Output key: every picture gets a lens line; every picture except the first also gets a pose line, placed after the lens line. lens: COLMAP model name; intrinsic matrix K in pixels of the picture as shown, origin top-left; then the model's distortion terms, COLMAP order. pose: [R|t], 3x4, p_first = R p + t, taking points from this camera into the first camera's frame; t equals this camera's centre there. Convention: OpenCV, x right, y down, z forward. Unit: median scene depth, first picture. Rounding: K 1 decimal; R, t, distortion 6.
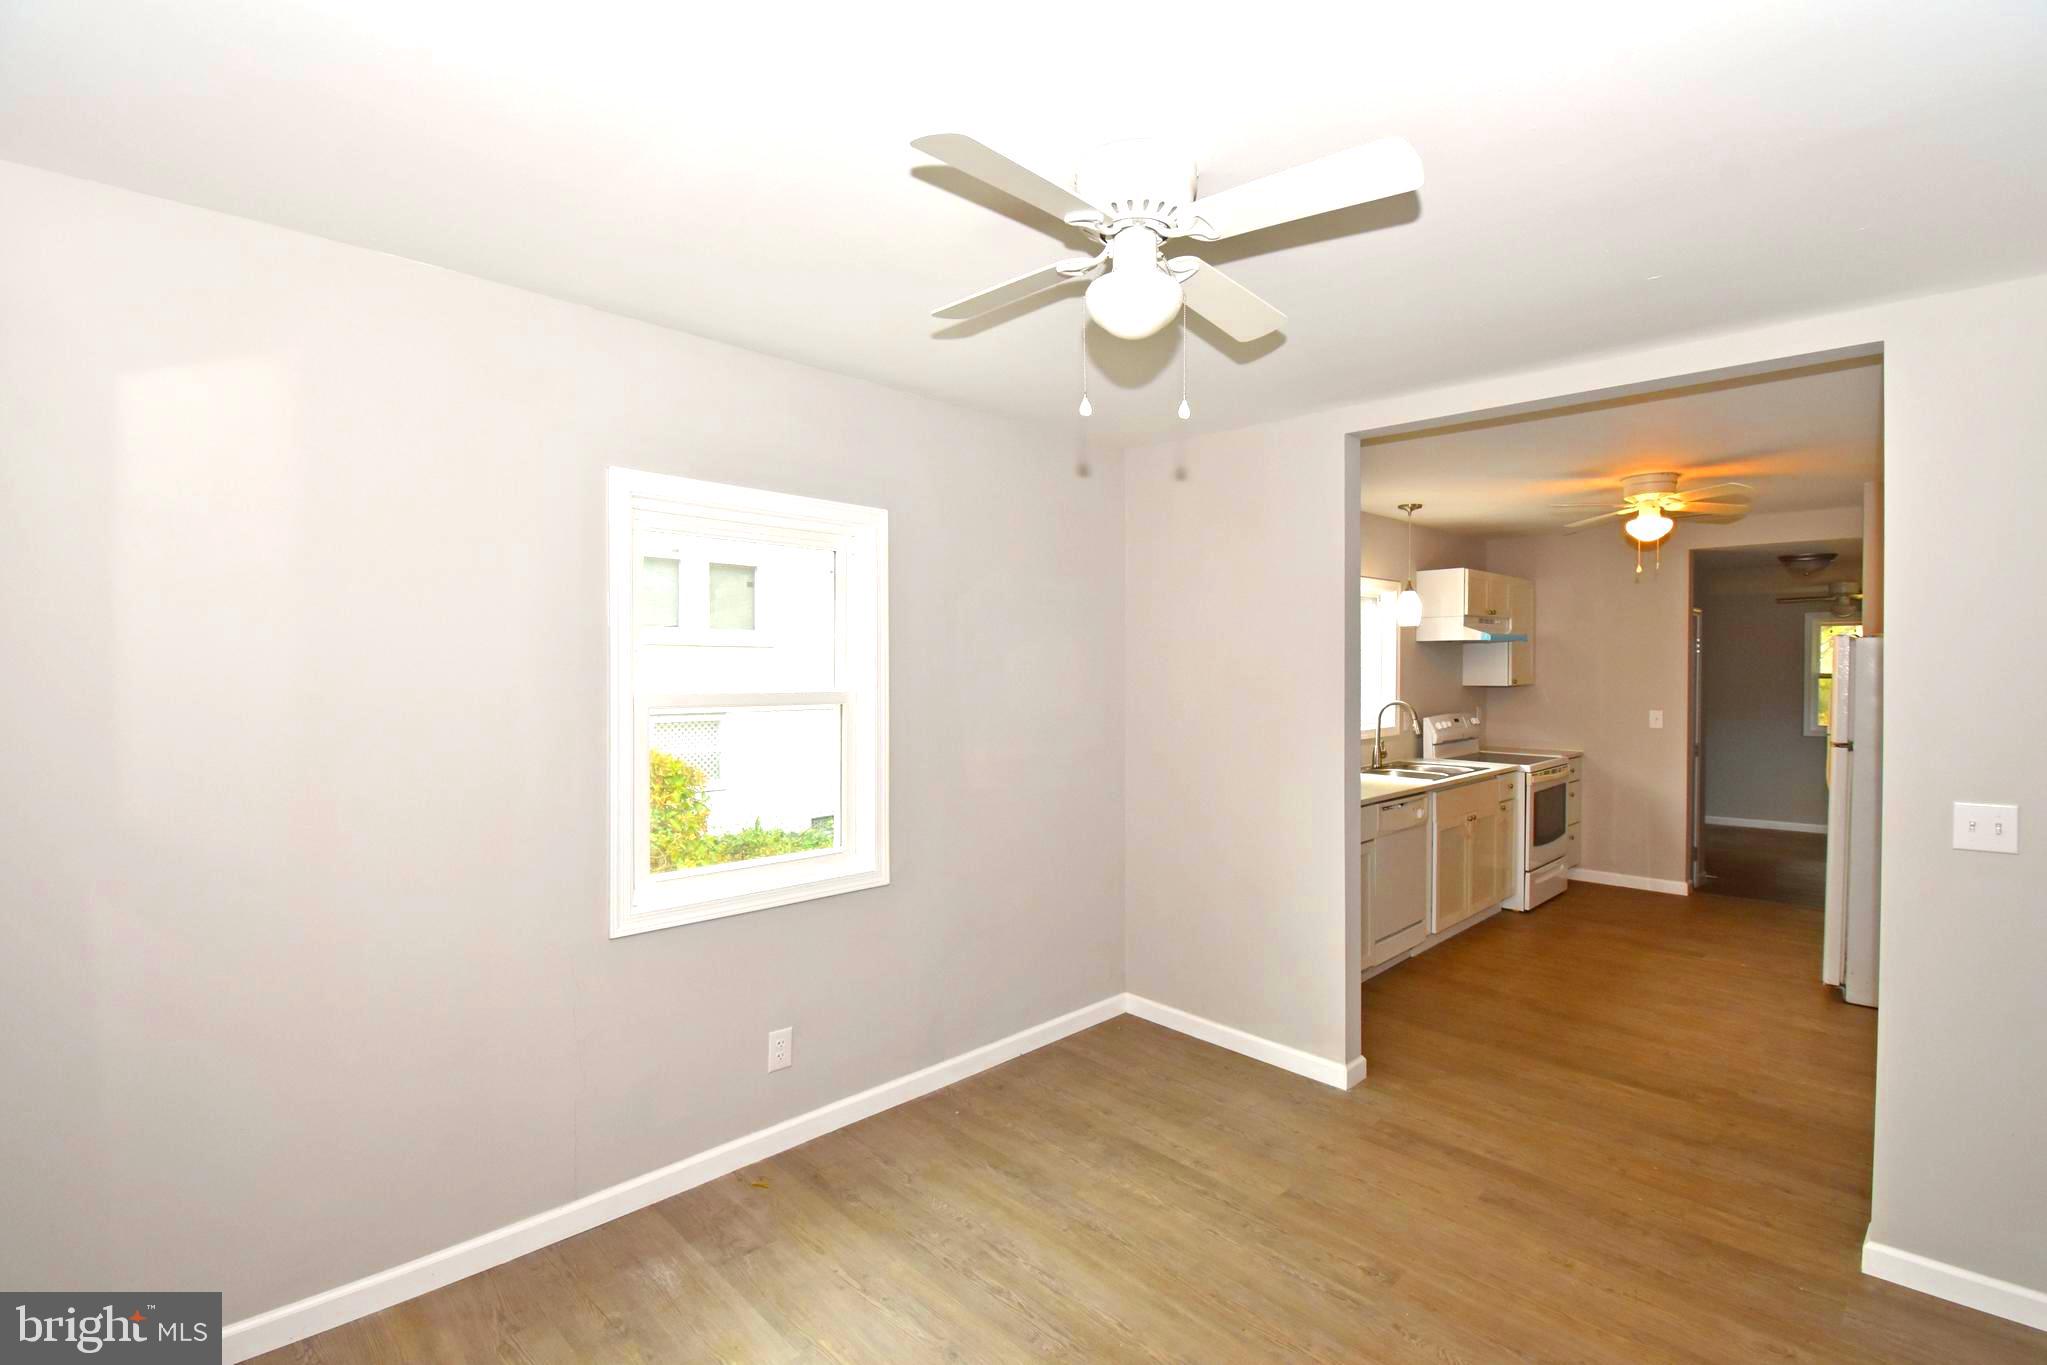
lens RADIAL K [[970.6, 0, 1039.4], [0, 970.6, 679.2], [0, 0, 1]] dist [0.021548, -0.026194]
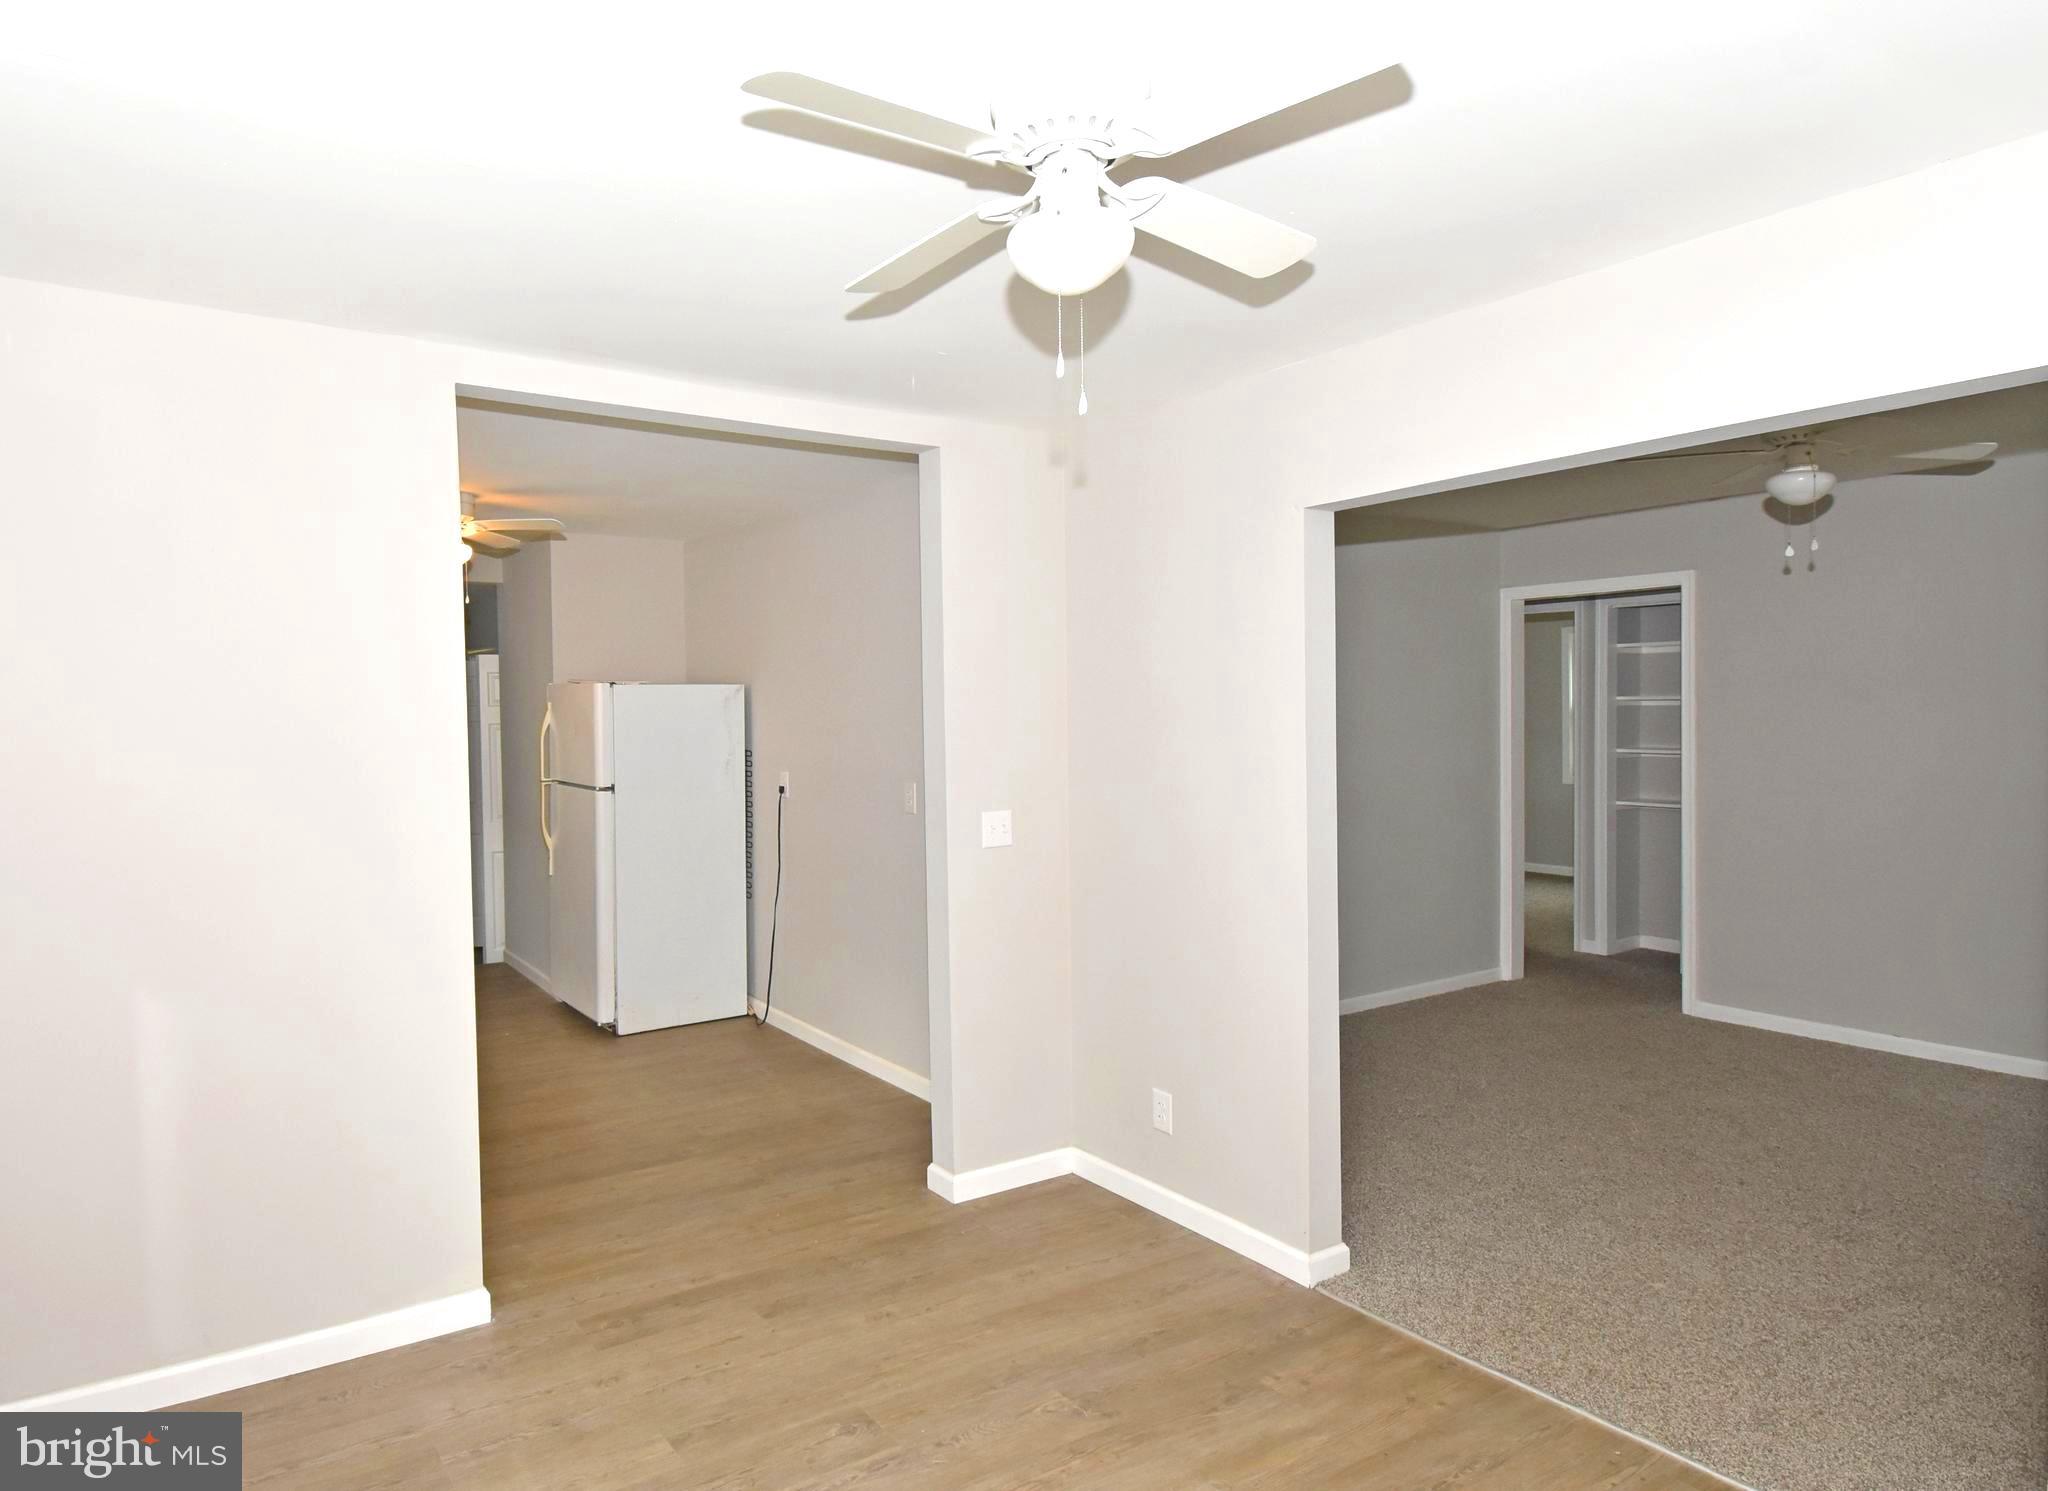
lens RADIAL K [[1236.6, 0, 931.0], [0, 1236.6, 732.4], [0, 0, 1]] dist [-0.006378, -0.001809]
pose [[0.197099, -0.029617, 0.979936, -0.559642], [0.028207, 0.999301, 0.024529, -0.020529], [-0.979978, 0.022807, 0.197796, 0.575828]]
